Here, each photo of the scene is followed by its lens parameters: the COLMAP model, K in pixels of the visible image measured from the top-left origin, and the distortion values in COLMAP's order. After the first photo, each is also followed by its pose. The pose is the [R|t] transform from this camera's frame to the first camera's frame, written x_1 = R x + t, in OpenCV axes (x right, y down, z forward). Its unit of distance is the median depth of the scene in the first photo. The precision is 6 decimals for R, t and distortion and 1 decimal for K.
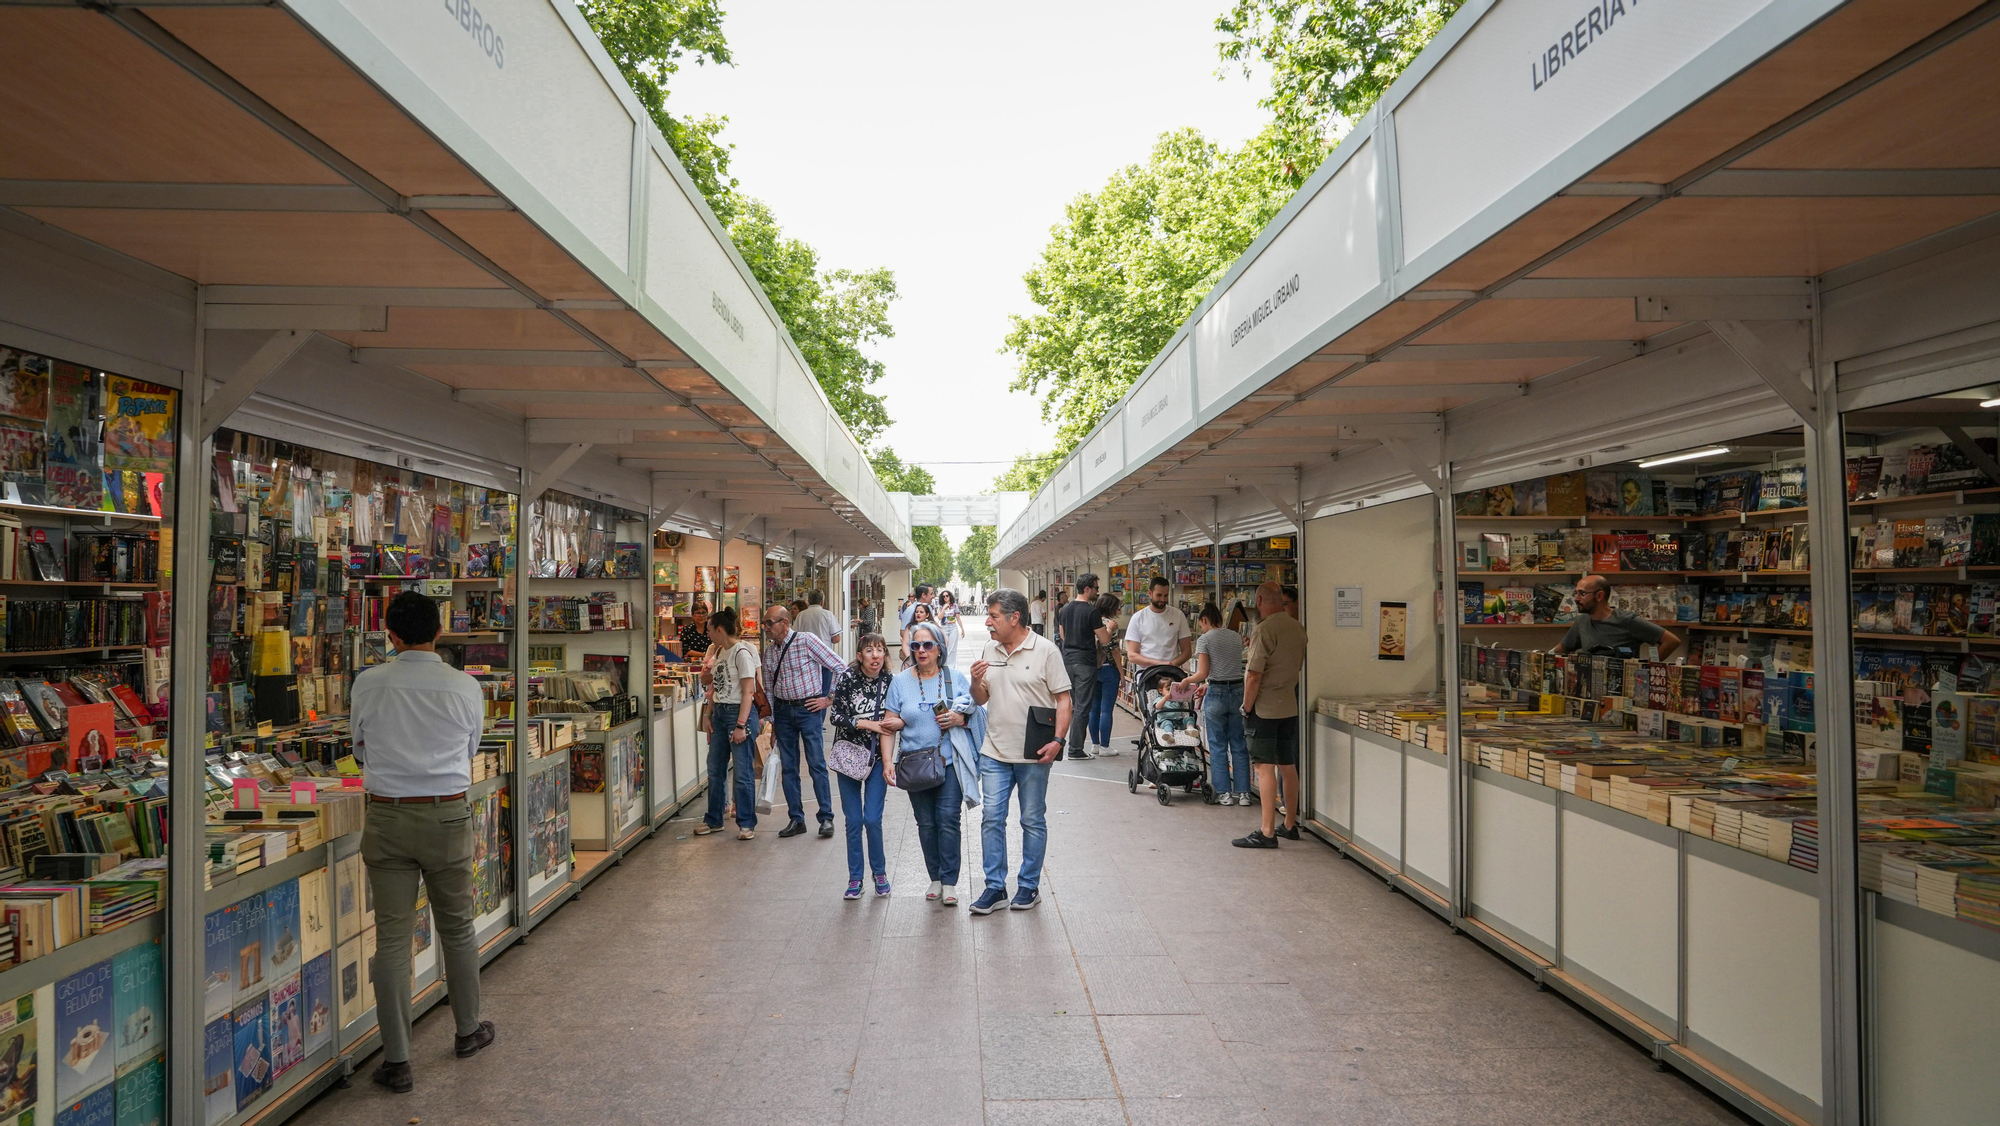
lens RADIAL K [[1387.4, 0, 1000.0], [0, 1387.4, 563.0], [0, 0, 1]] dist [-0.135572, 0.110813]
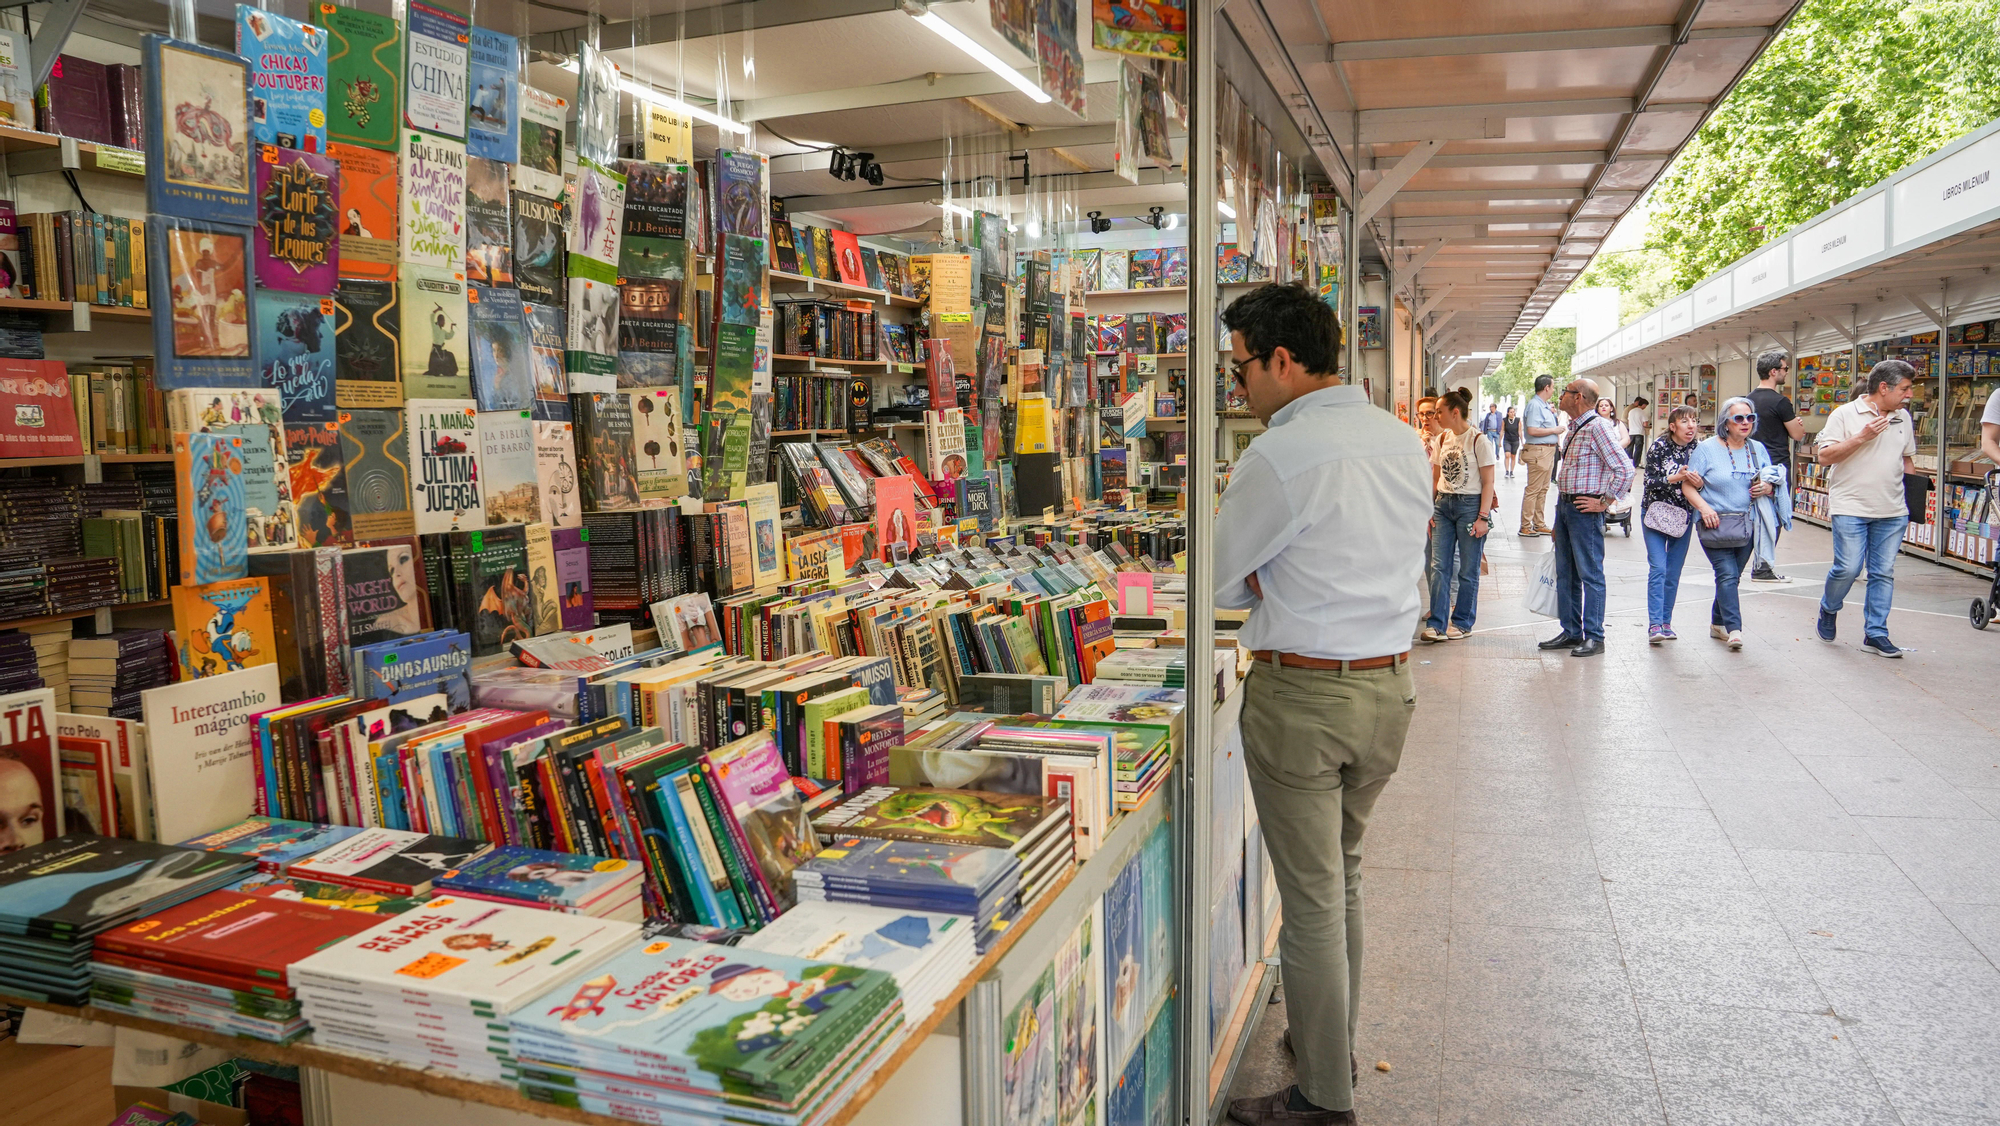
lens RADIAL K [[1387.4, 0, 1000.0], [0, 1387.4, 563.0], [0, 0, 1]] dist [-0.135572, 0.110813]
pose [[0.935324, 0.025135, -0.352898, -0.225890], [0.020880, 0.991813, 0.125981, 0.037223], [0.353176, -0.125201, 0.927142, 0.178503]]
